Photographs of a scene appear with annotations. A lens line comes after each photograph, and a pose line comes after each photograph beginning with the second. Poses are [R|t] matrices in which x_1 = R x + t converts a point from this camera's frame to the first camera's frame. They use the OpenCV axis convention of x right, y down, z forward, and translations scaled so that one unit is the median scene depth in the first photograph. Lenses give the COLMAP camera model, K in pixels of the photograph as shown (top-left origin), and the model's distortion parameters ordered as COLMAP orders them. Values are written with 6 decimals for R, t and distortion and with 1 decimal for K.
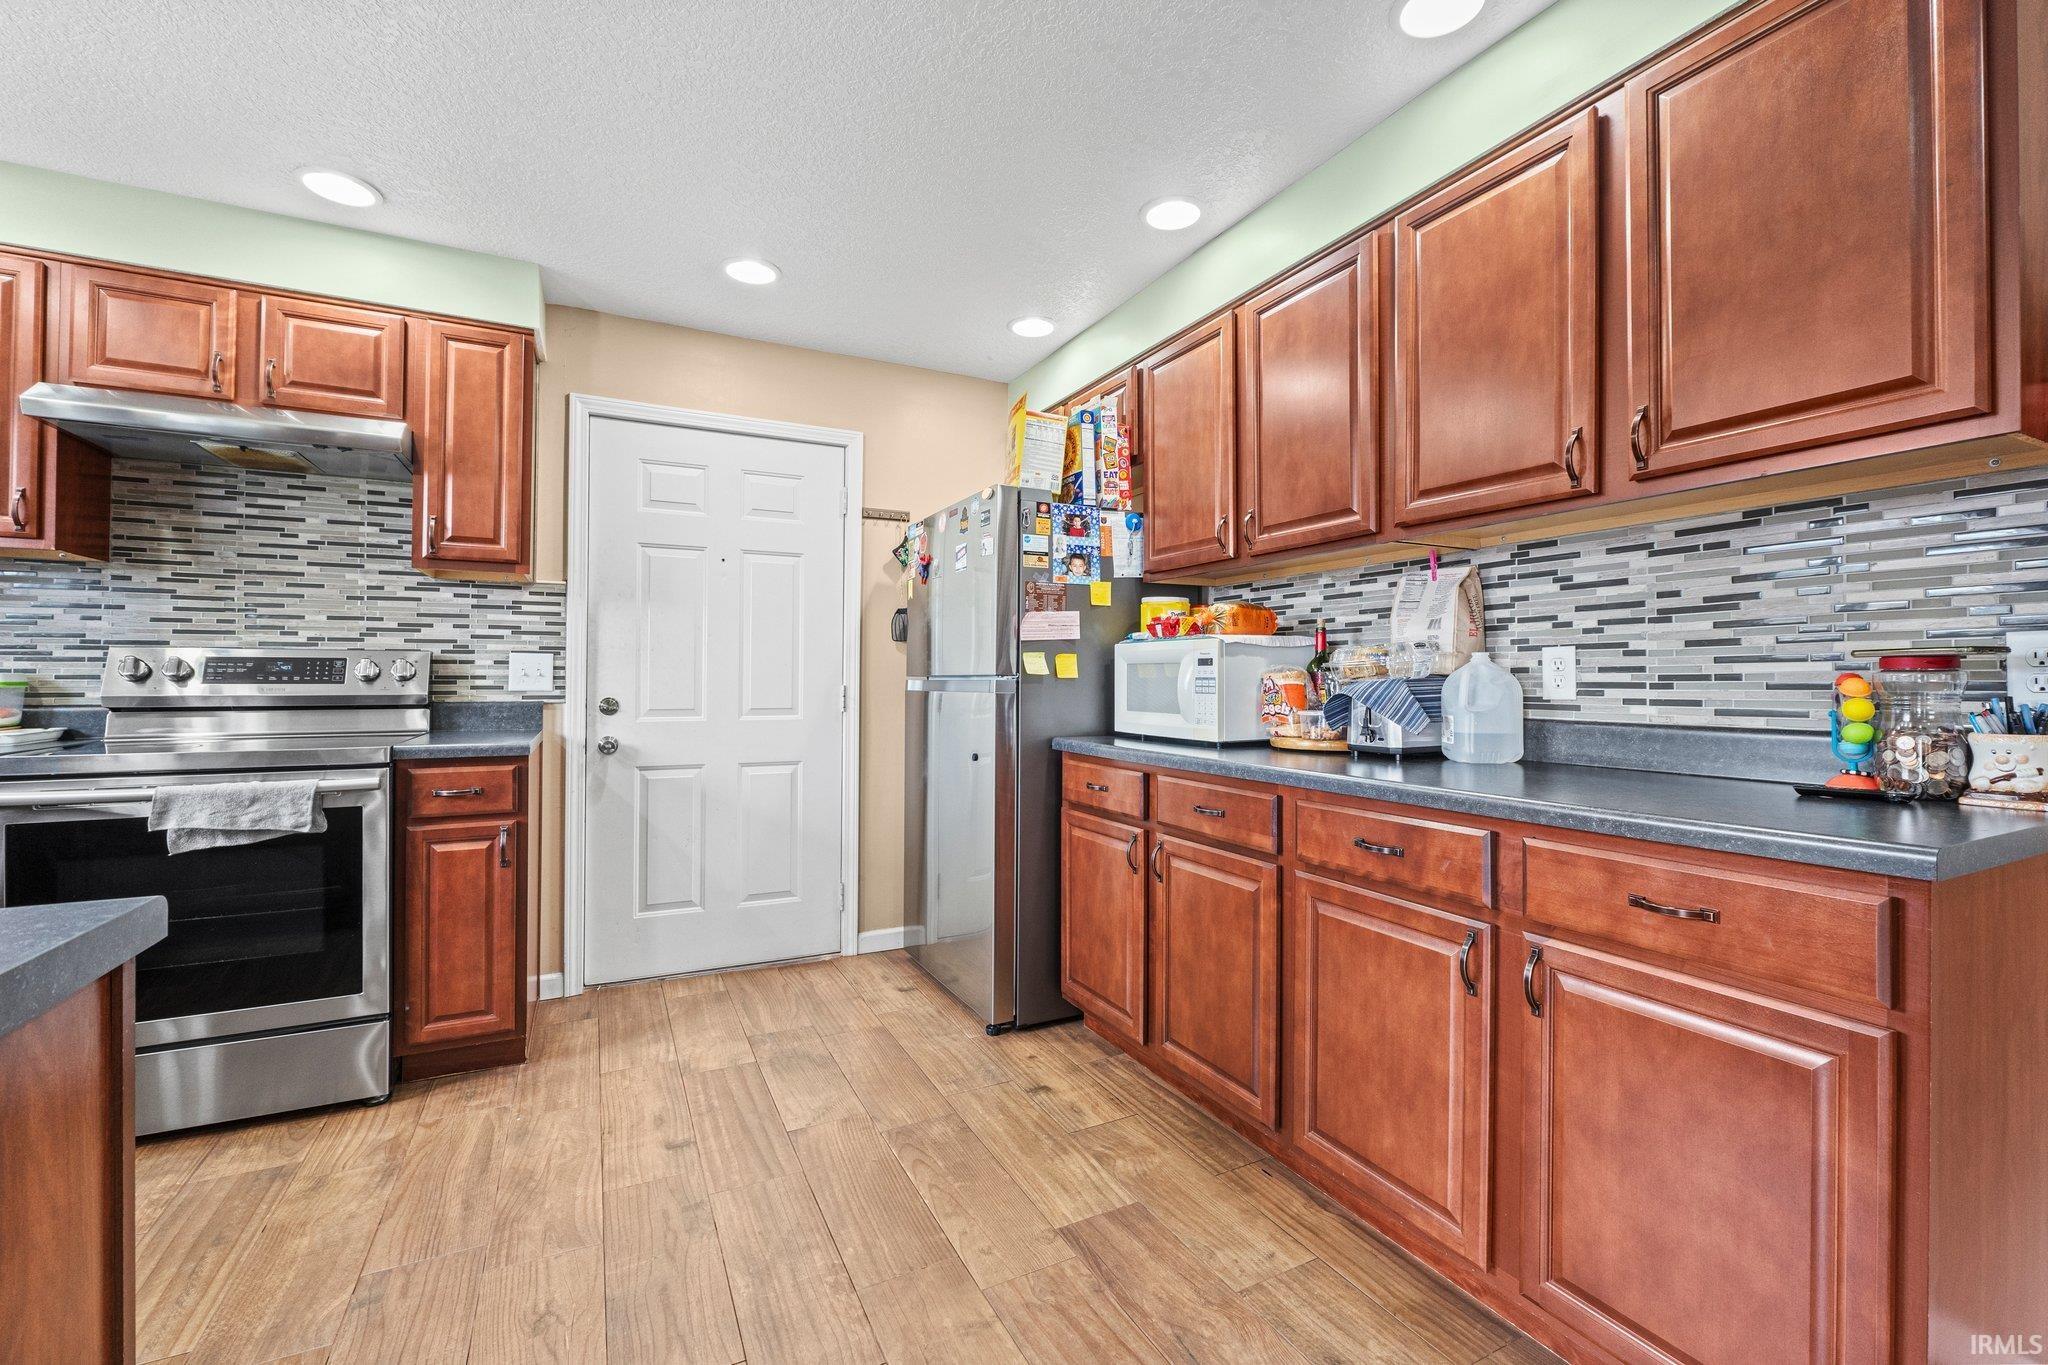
lens RADIAL K [[859.3, 0, 1031.7], [0, 859.3, 671.9], [0, 0, 1]] dist [-0.009829, -0.000161]
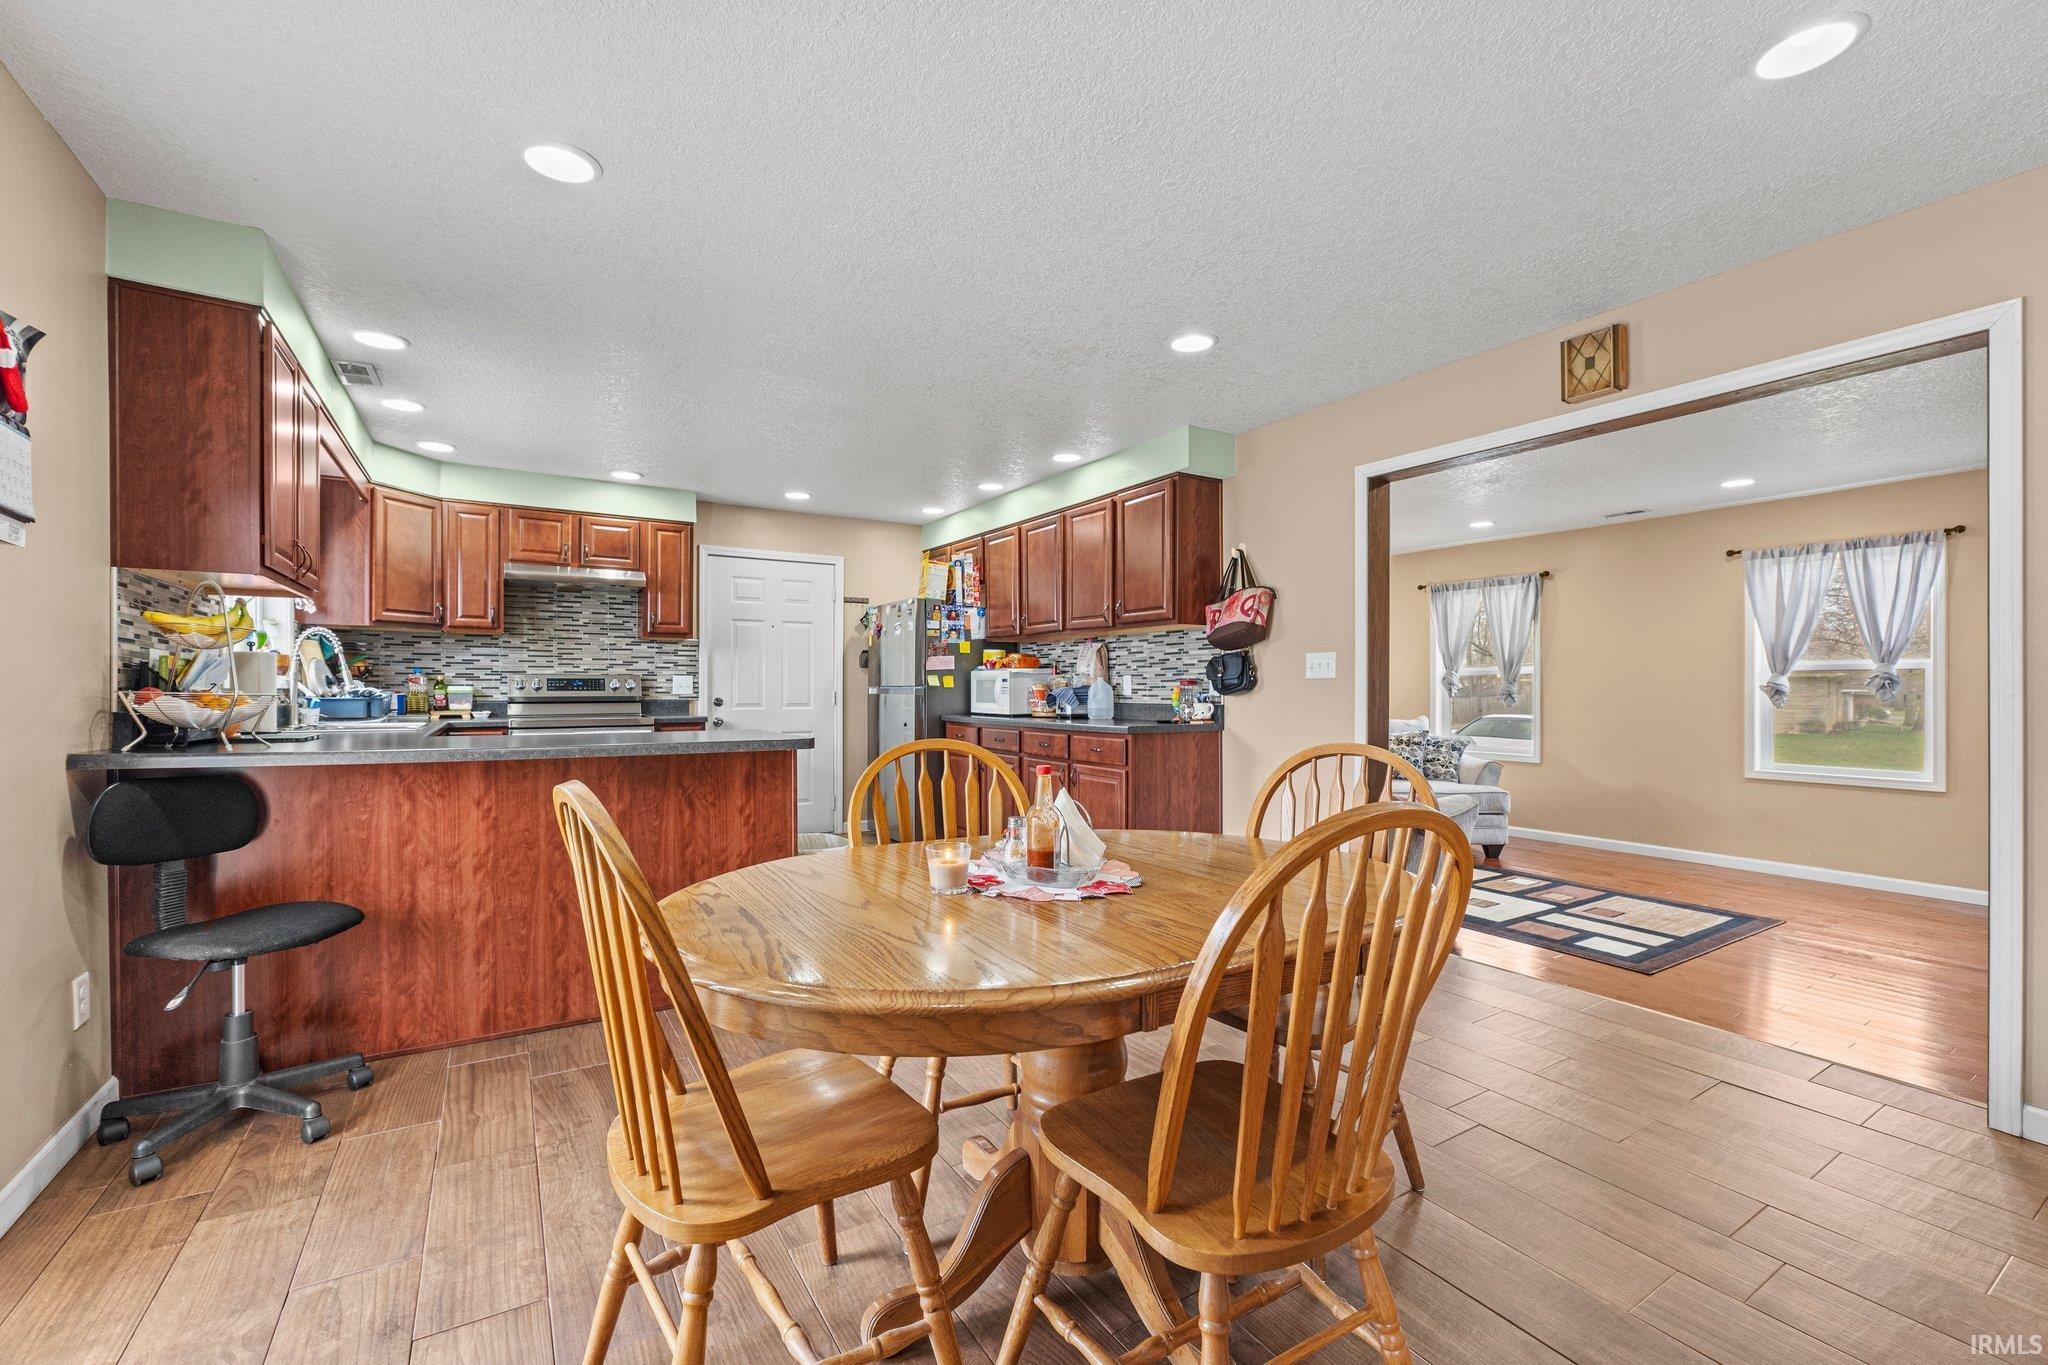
lens RADIAL K [[855.2, 0, 1024.0], [0, 855.2, 691.3], [0, 0, 1]] dist [-0.010986, -0.000044]
pose [[0.996718, -0.002748, 0.080908, 0.061086], [0.001619, 0.999900, 0.014017, -0.013165], [-0.080938, -0.013840, 0.996623, -1.230259]]
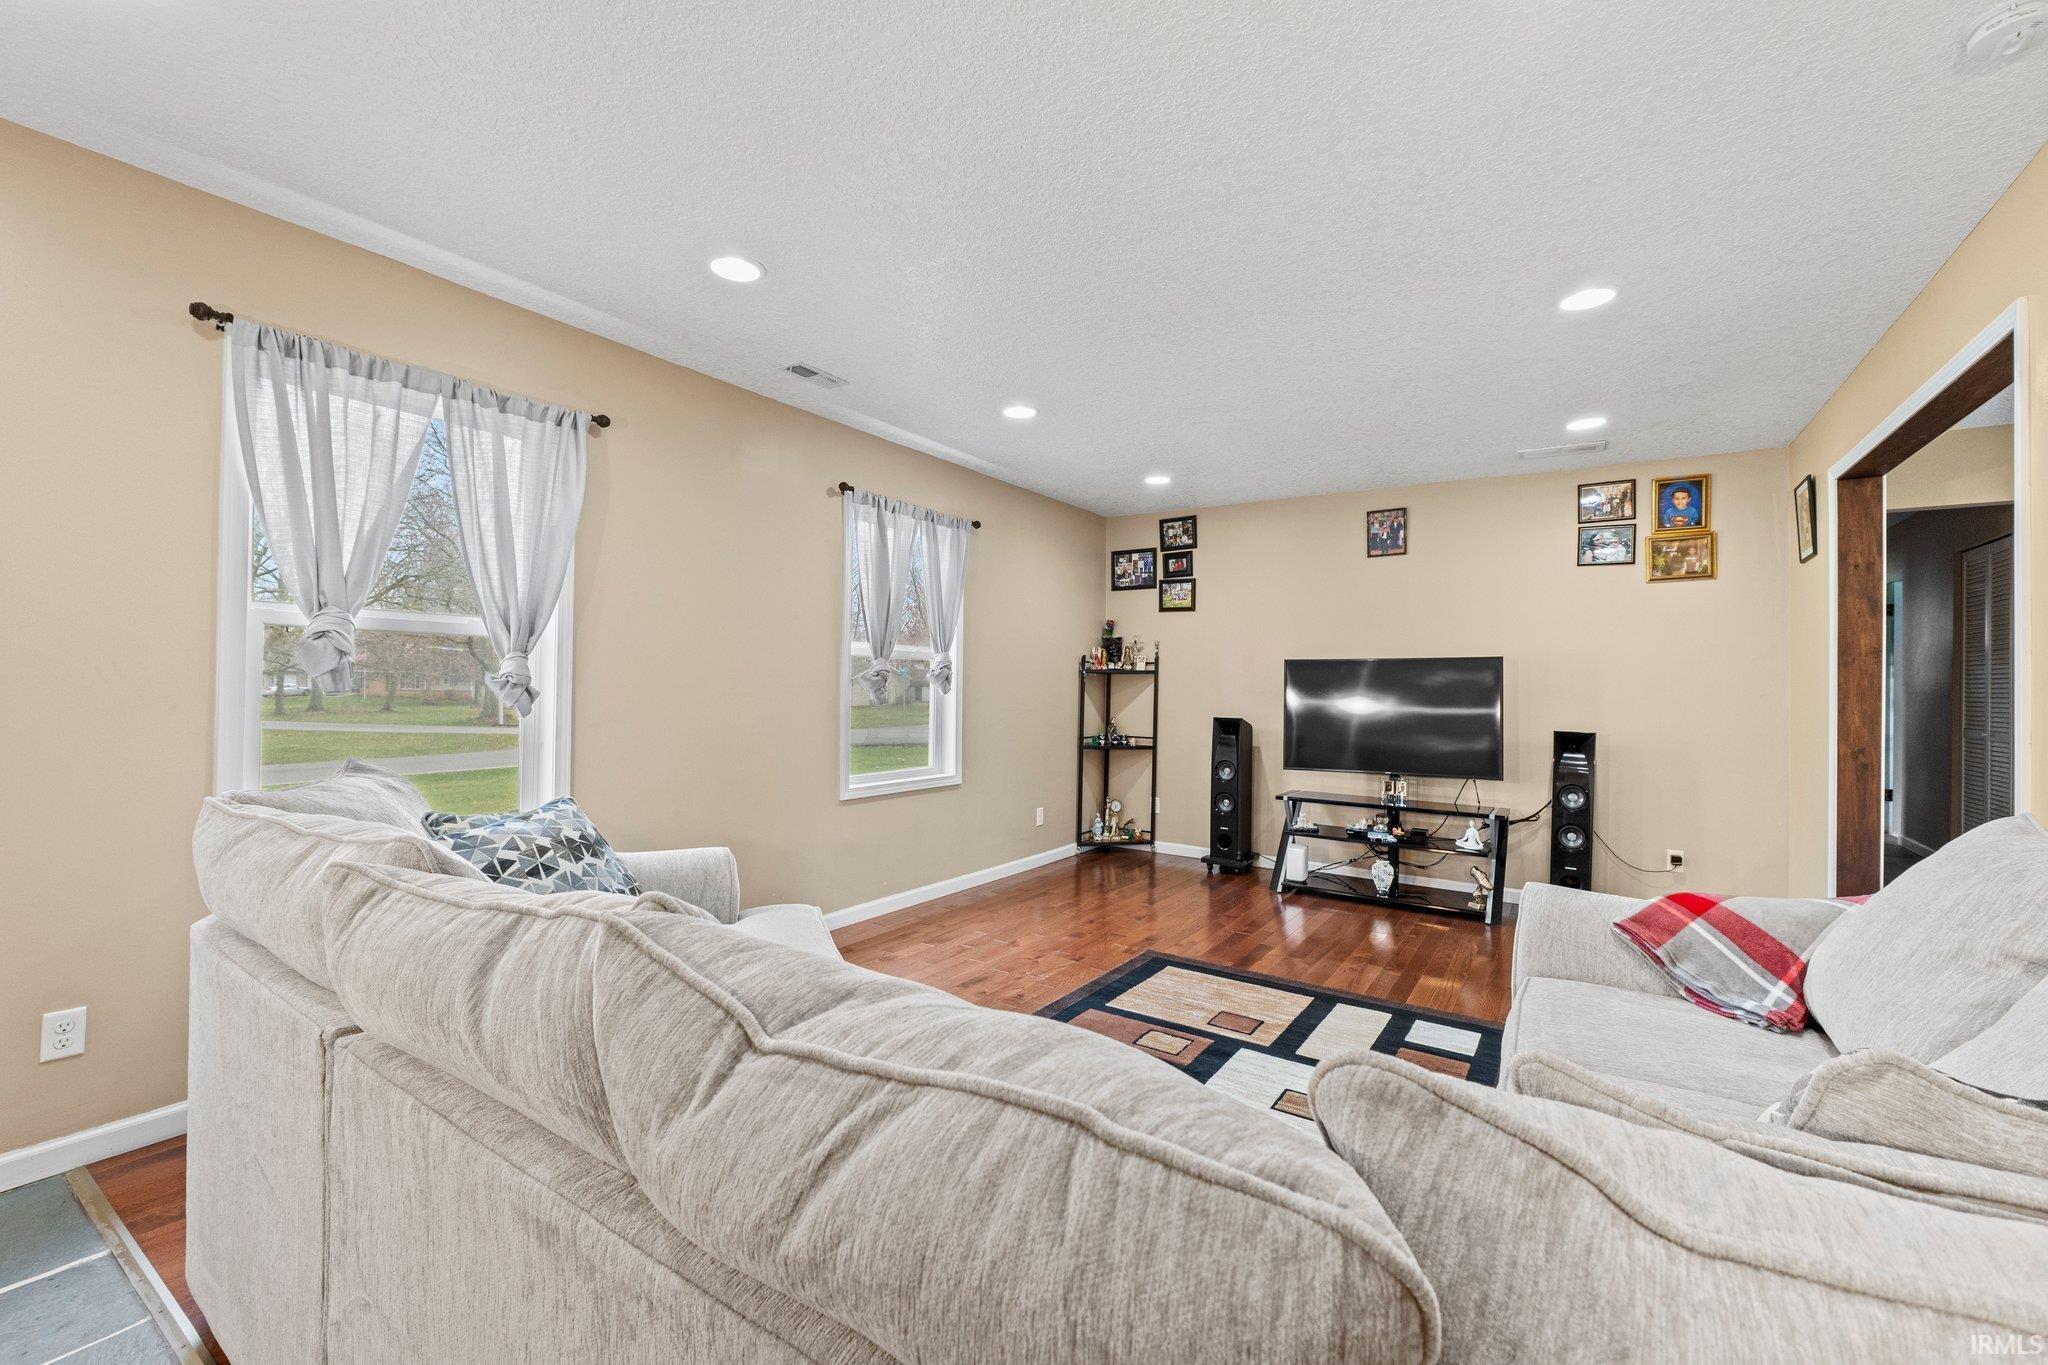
lens RADIAL K [[845.7, 0, 1019.2], [0, 845.7, 684.8], [0, 0, 1]] dist [-0.014980, 0.000153]
pose [[-0.484917, -0.011444, 0.874486, 0.579775], [-0.025329, 0.999679, -0.000963, 0.021854], [-0.874194, -0.022617, -0.485051, 1.445466]]
